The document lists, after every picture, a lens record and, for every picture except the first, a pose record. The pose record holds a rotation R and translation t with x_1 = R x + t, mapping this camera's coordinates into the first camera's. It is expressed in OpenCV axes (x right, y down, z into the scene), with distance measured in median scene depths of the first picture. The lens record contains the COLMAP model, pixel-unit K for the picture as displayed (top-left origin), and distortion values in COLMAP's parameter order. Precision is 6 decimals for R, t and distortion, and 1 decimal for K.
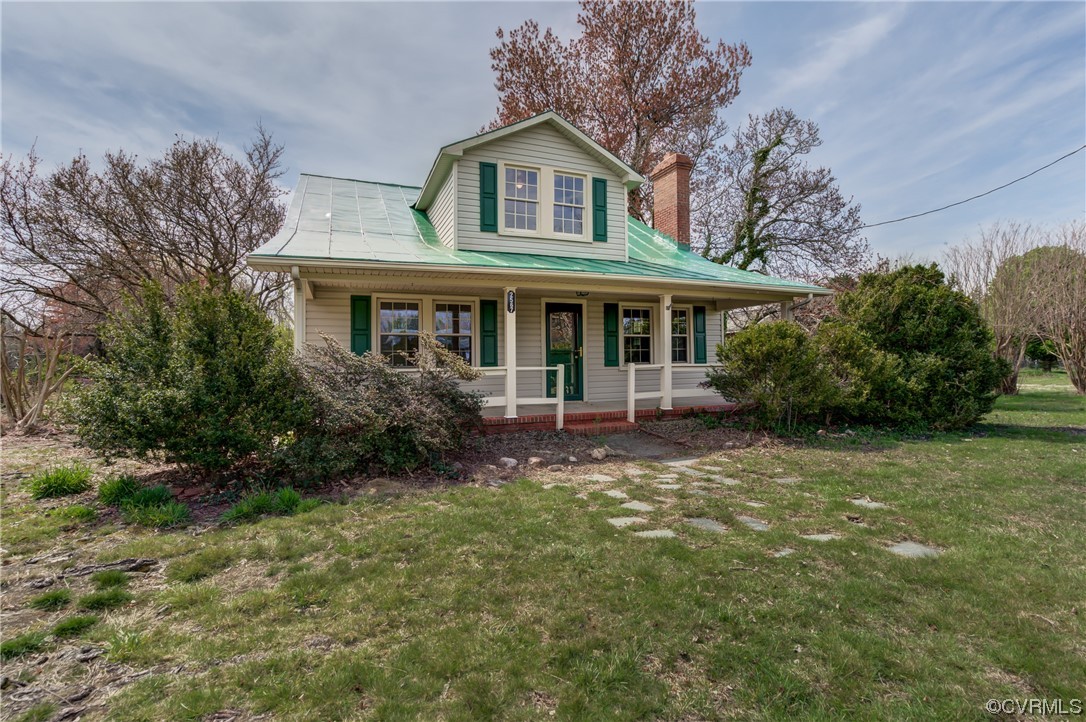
lens RADIAL K [[500.6, 0, 541.8], [0, 500.6, 356.9], [0, 0, 1]] dist [-0.020791, 0.000249]
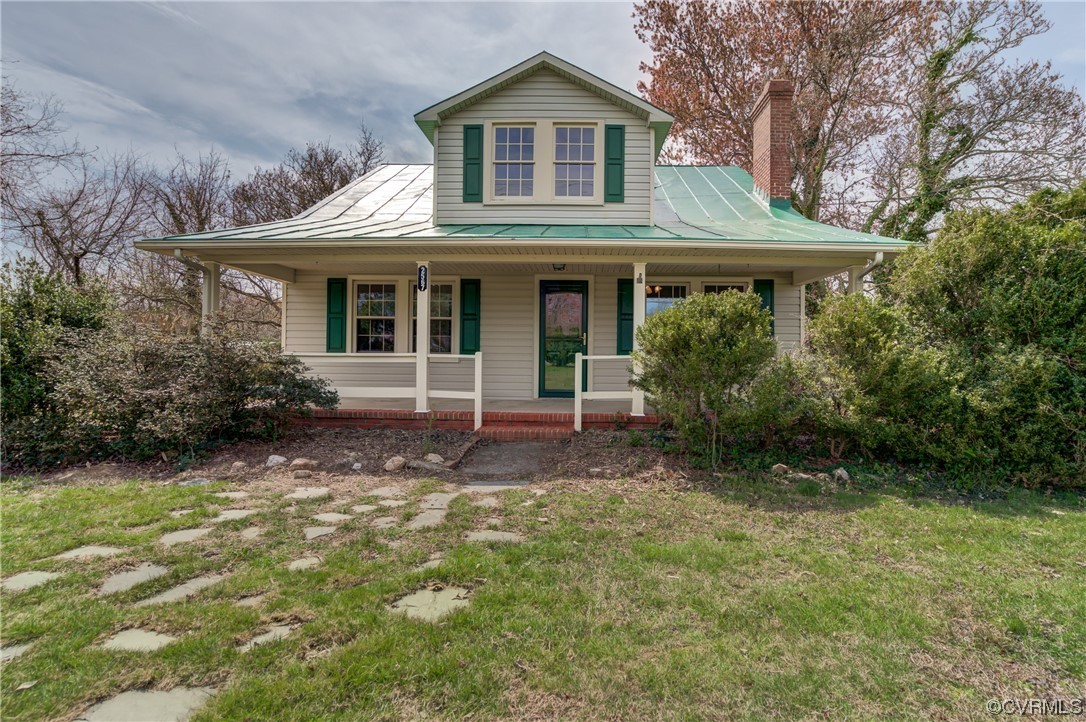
lens RADIAL K [[525.7, 0, 564.6], [0, 525.7, 344.6], [0, 0, 1]] dist [-0.012278, 0.000821]
pose [[0.922961, 0.015344, -0.384587, 0.408027], [-0.015745, 0.999874, 0.002107, -0.001287], [0.384571, 0.004110, 0.923086, 0.201014]]
